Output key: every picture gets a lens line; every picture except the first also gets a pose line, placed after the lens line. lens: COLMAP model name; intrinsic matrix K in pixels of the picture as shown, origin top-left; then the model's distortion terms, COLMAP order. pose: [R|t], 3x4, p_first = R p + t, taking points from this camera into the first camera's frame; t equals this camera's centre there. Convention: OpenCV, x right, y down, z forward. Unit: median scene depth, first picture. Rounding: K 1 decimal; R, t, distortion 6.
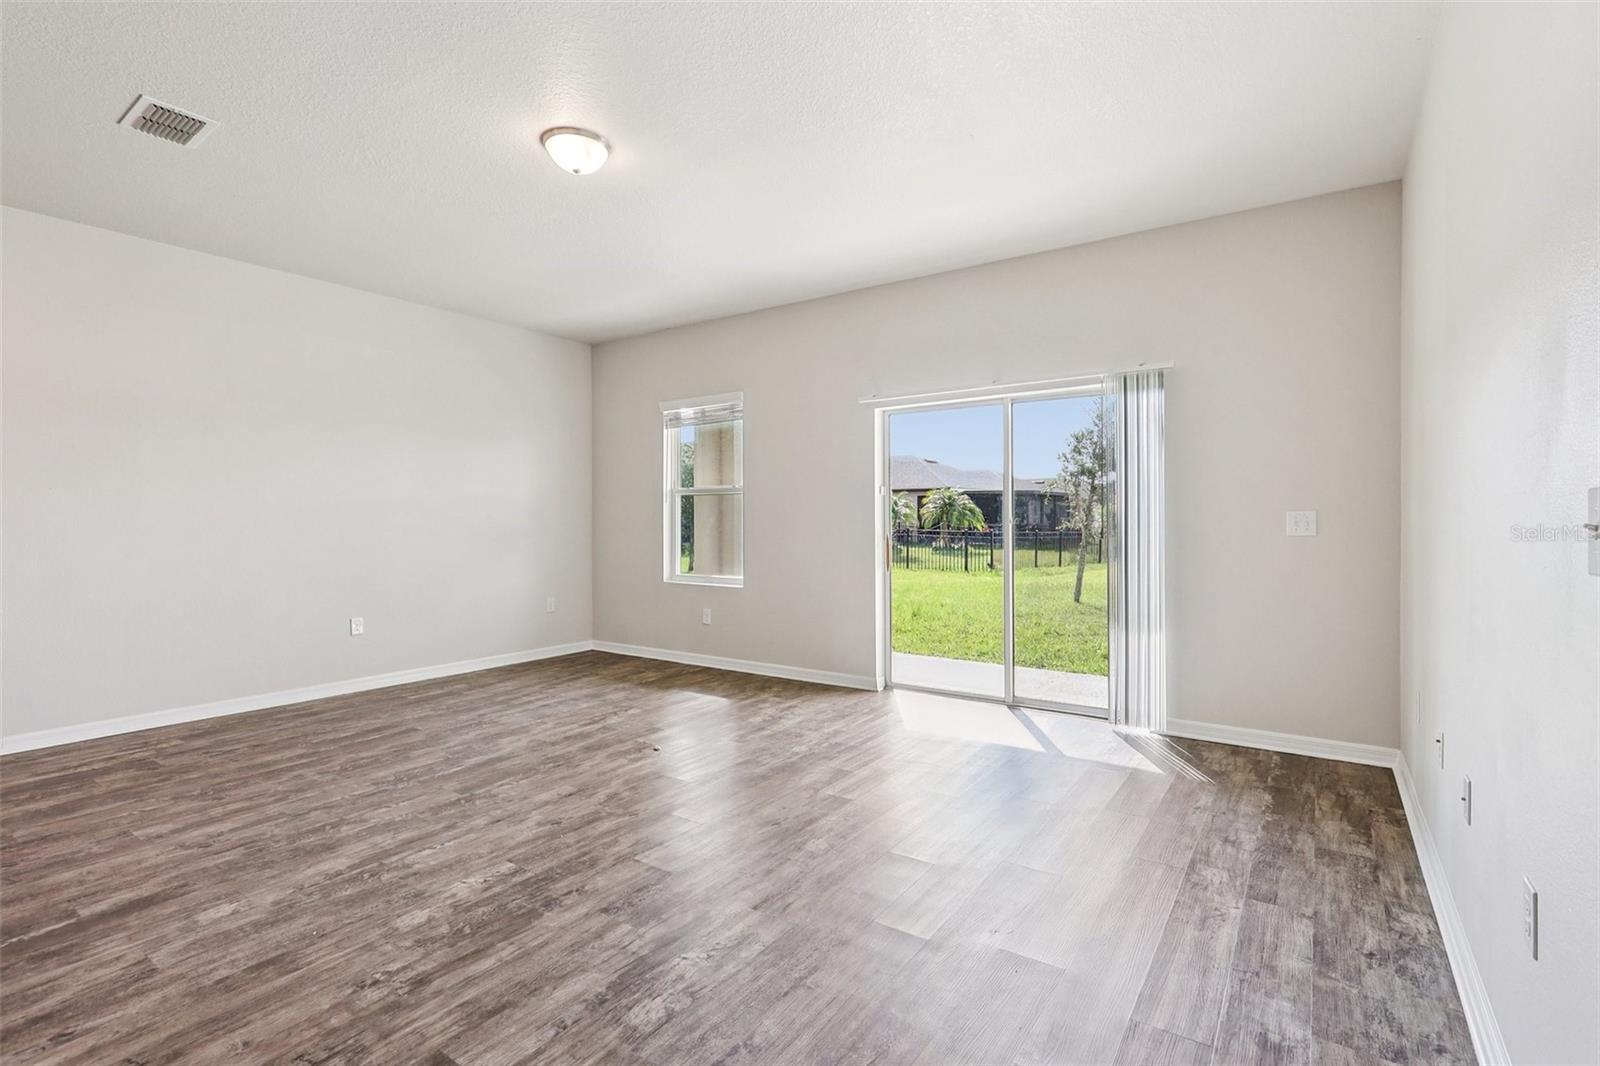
lens RADIAL K [[748.5, 0, 795.1], [0, 748.5, 530.0], [0, 0, 1]] dist [0.000517, -0.003051]
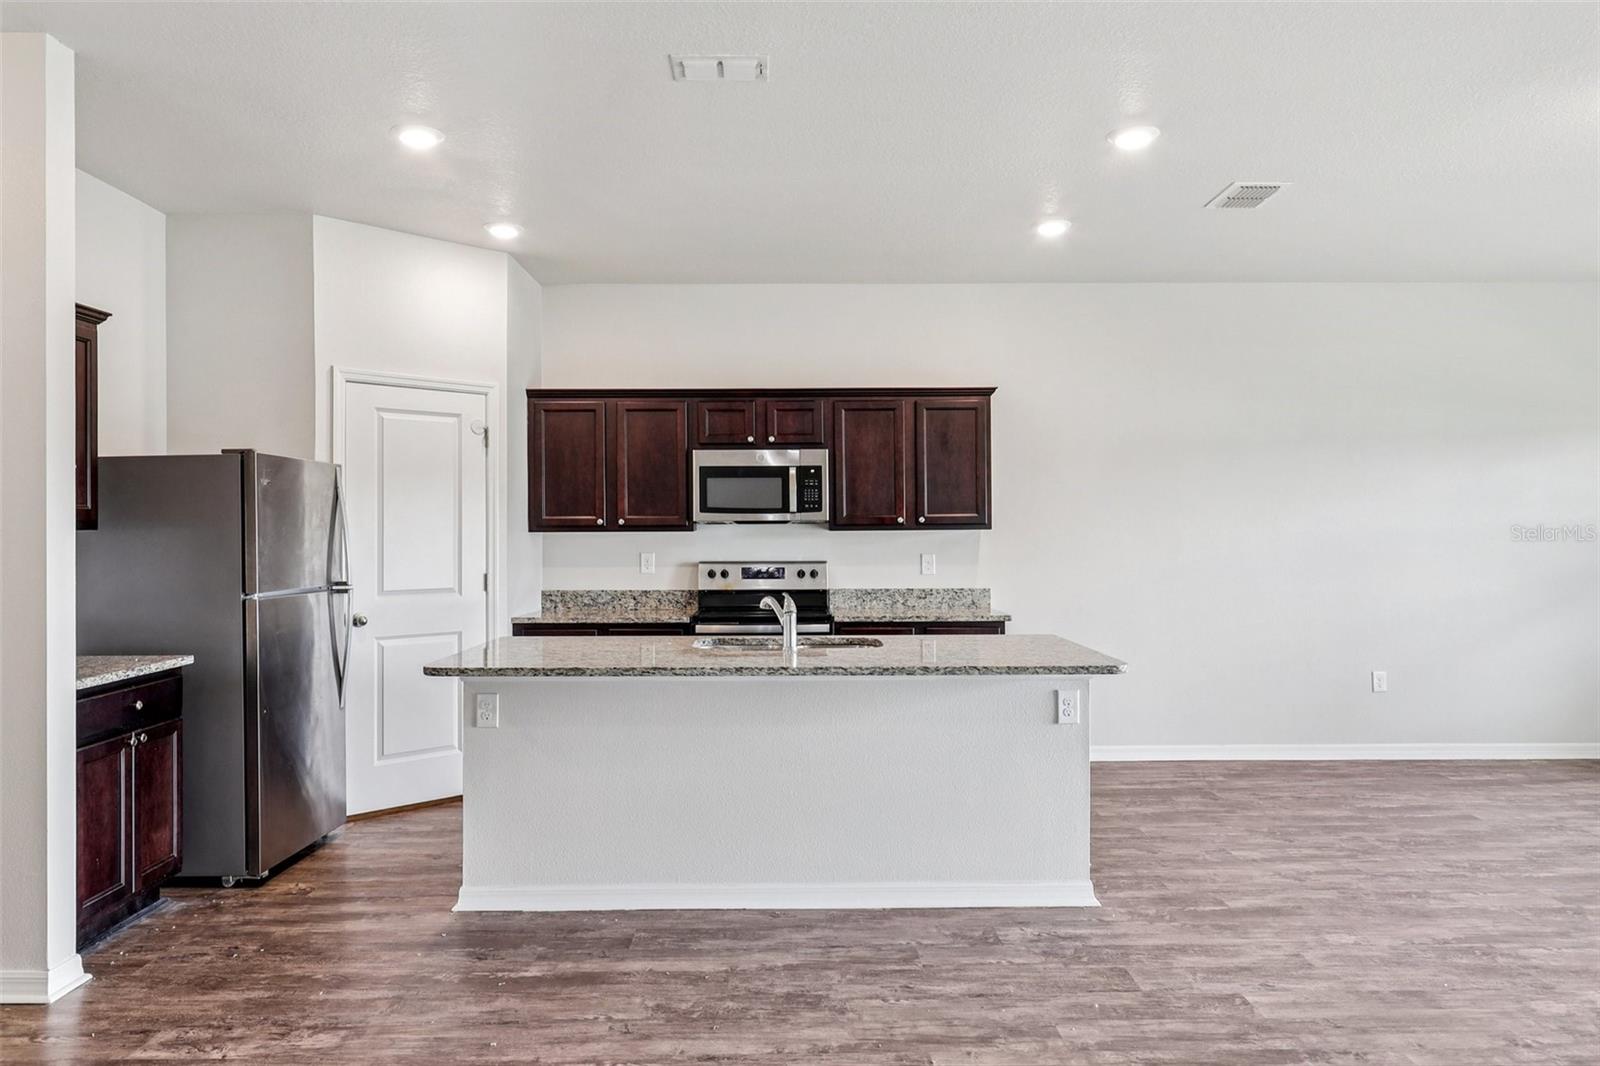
lens RADIAL K [[1080.3, 0, 793.0], [0, 1080.3, 527.6], [0, 0, 1]] dist [0.004411, -0.005350]
pose [[0.582433, -0.000934, -0.812878, 0.034862], [-0.008479, 0.999938, -0.007224, -0.053329], [0.812835, 0.011100, 0.582389, -0.432437]]
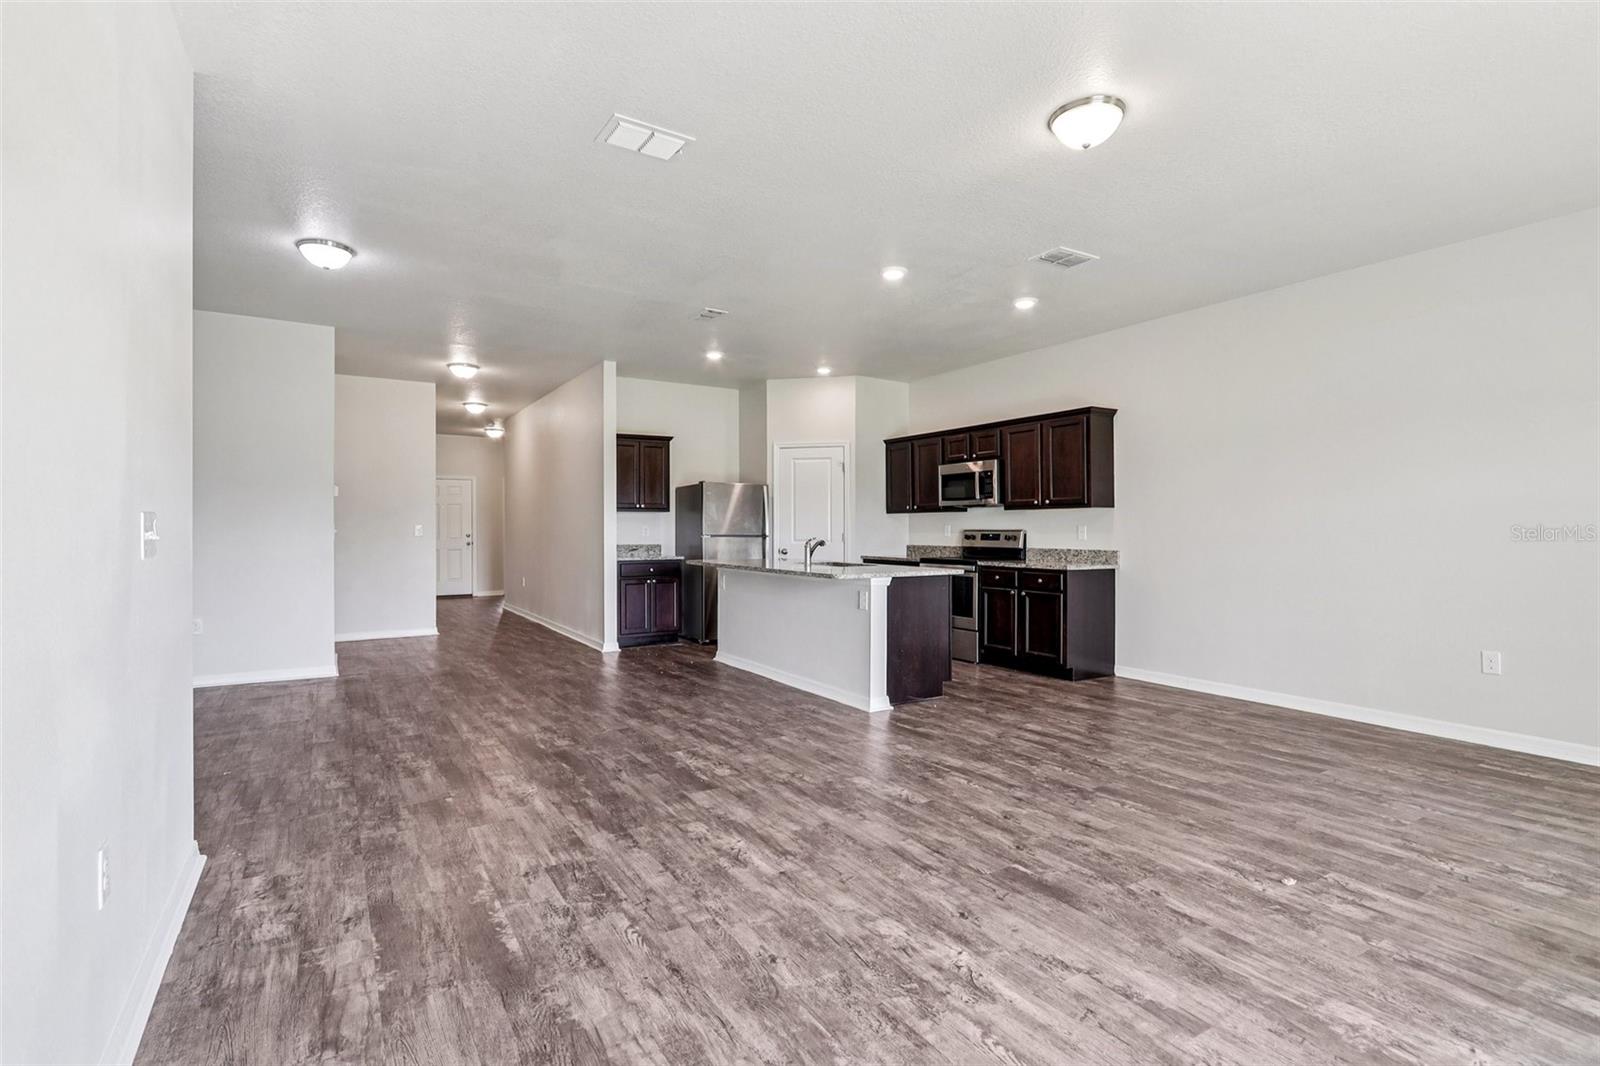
lens RADIAL K [[748.5, 0, 795.1], [0, 748.5, 530.0], [0, 0, 1]] dist [0.000517, -0.003051]
pose [[-0.393014, 0.003256, -0.919527, 0.727371], [-0.011278, 0.999901, 0.008362, -0.015716], [0.919463, 0.013657, -0.392939, 1.086137]]
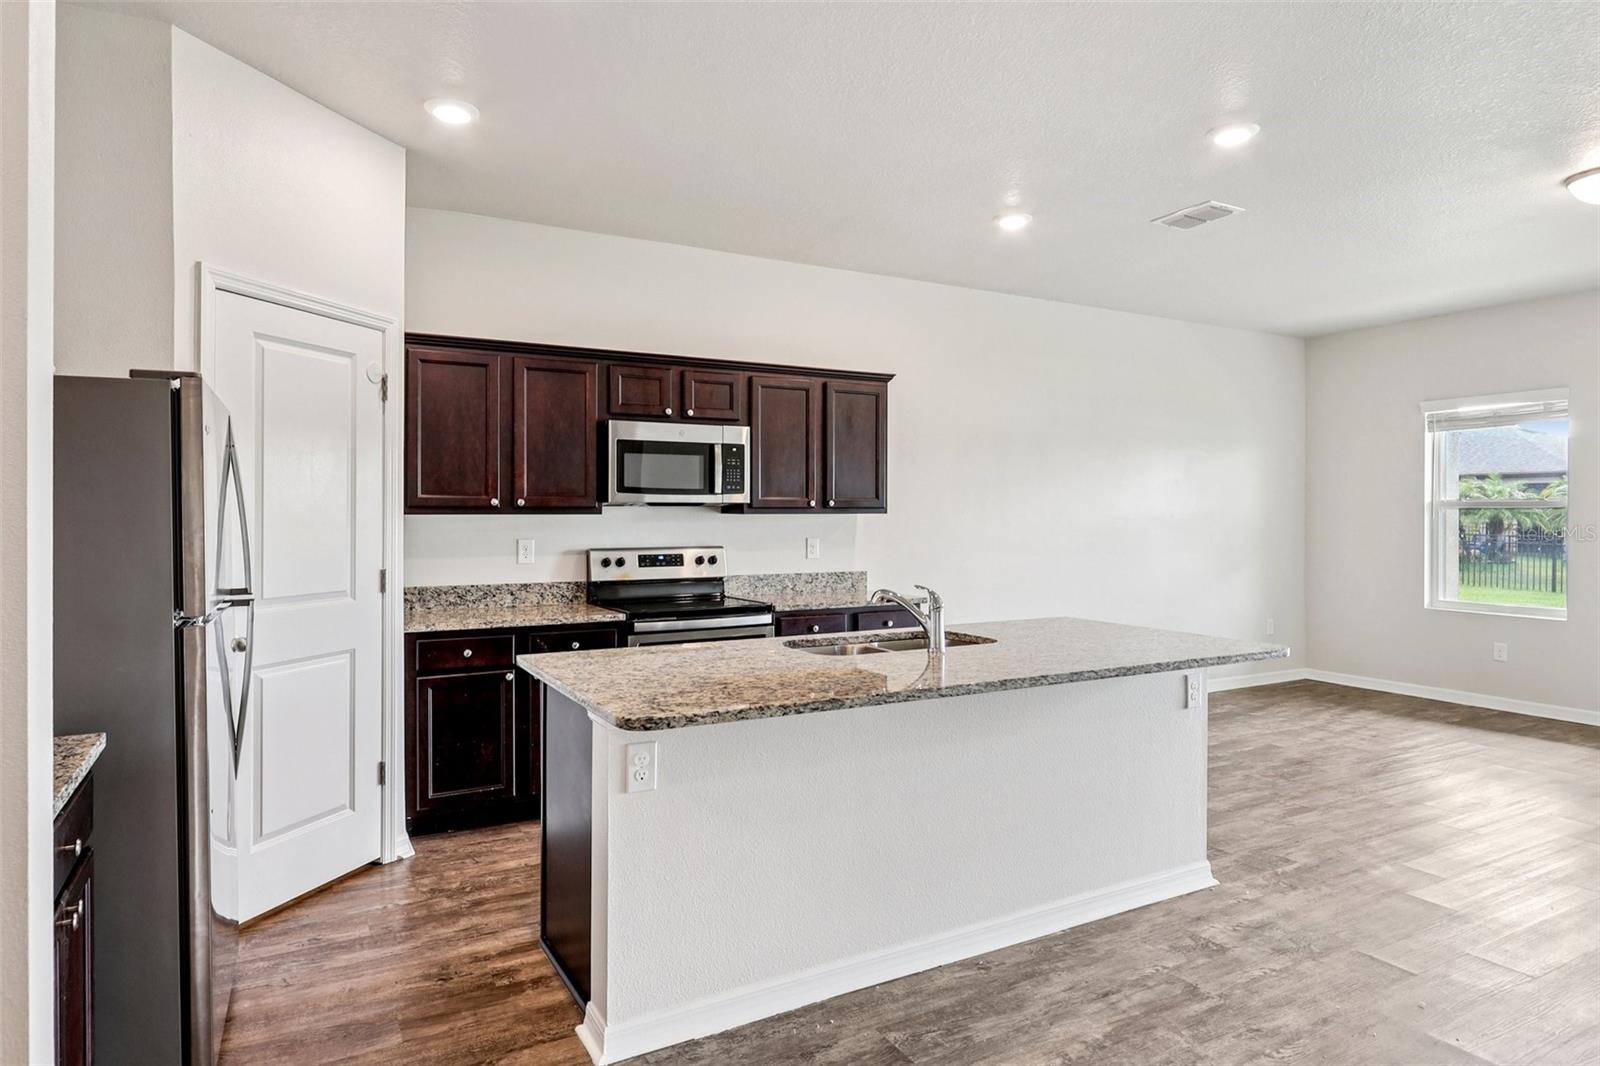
lens RADIAL K [[929.3, 0, 793.8], [0, 929.3, 513.8], [0, 0, 1]] dist [0.001771, -0.000912]
pose [[0.899421, 0.003897, -0.437066, -0.766324], [-0.009072, 0.999911, -0.009754, -0.048125], [0.436989, 0.012738, 0.899376, -0.624783]]
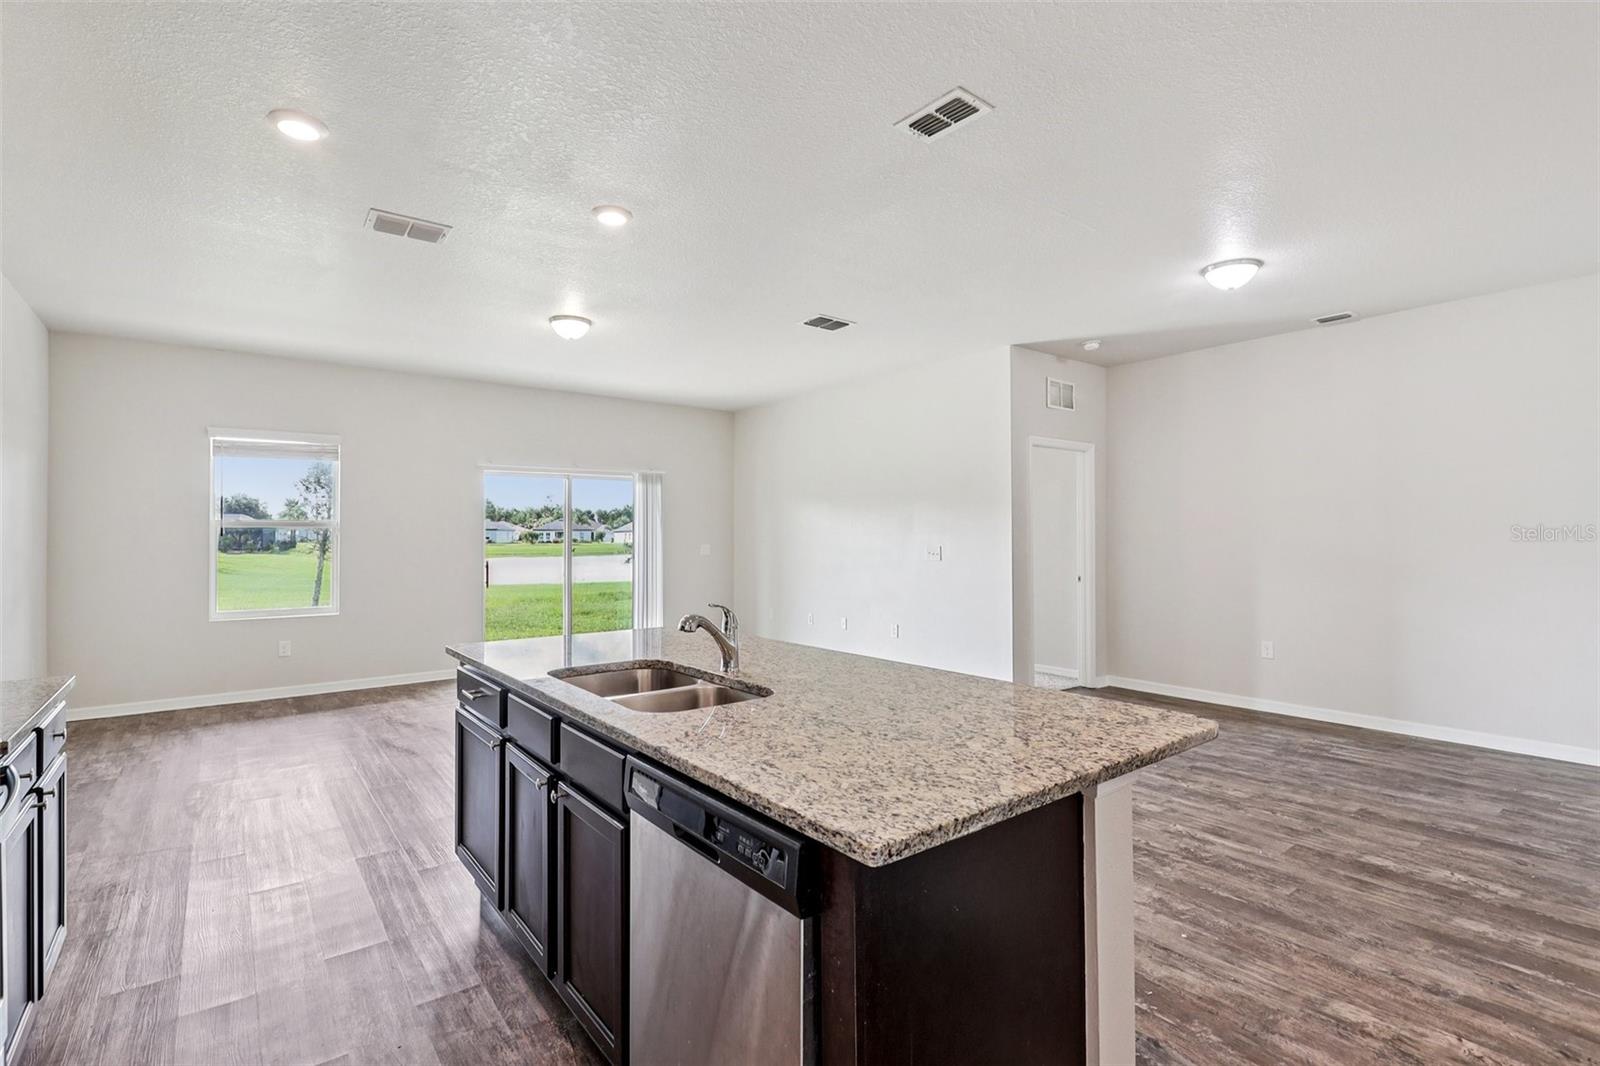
lens RADIAL K [[748.5, 0, 795.1], [0, 748.5, 530.0], [0, 0, 1]] dist [0.000517, -0.003051]
pose [[0.297664, 0.010377, 0.954614, -1.779428], [0.013511, 0.999795, -0.015081, -0.040143], [-0.954575, 0.017387, 0.297462, 0.060829]]
